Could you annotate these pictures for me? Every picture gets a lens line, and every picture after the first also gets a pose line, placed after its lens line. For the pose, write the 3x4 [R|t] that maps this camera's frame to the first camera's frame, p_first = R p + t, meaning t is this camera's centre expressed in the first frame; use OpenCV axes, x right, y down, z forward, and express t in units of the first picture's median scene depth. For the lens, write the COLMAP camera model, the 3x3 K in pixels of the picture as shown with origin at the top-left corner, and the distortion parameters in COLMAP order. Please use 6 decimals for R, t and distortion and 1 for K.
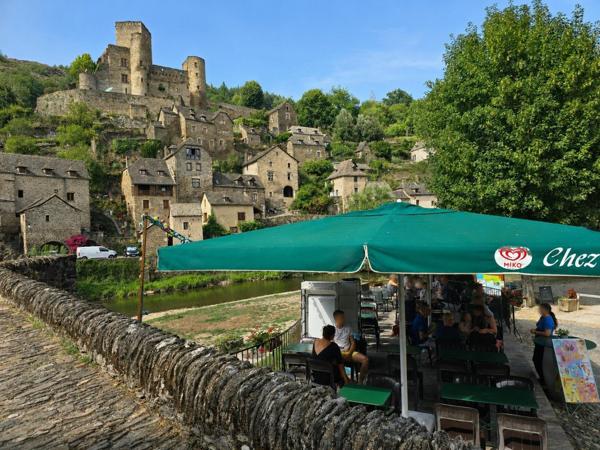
lens RADIAL K [[408.2, 0, 300.0], [0, 408.2, 225.0], [0, 0, 1]] dist [0.073354, -0.077028]
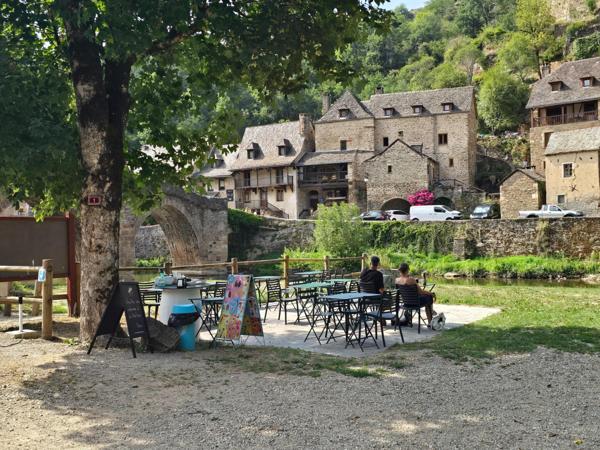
lens RADIAL K [[603.0, 0, 300.0], [0, 603.0, 225.0], [0, 0, 1]] dist [0.133095, -0.222482]
pose [[0.383106, 0.031754, -0.923158, 0.319944], [0.017611, 0.998976, 0.041671, 0.031328], [0.923536, -0.032222, 0.382155, 0.314871]]
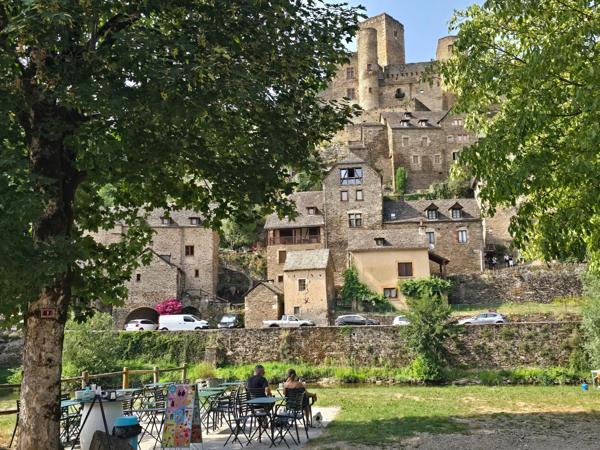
lens RADIAL K [[603.0, 0, 300.0], [0, 603.0, 225.0], [0, 0, 1]] dist [0.133095, -0.222482]
pose [[0.752102, -0.086715, -0.653317, 0.311037], [0.000227, 0.991340, -0.131320, 0.029362], [0.659047, 0.098618, 0.745608, 0.262375]]
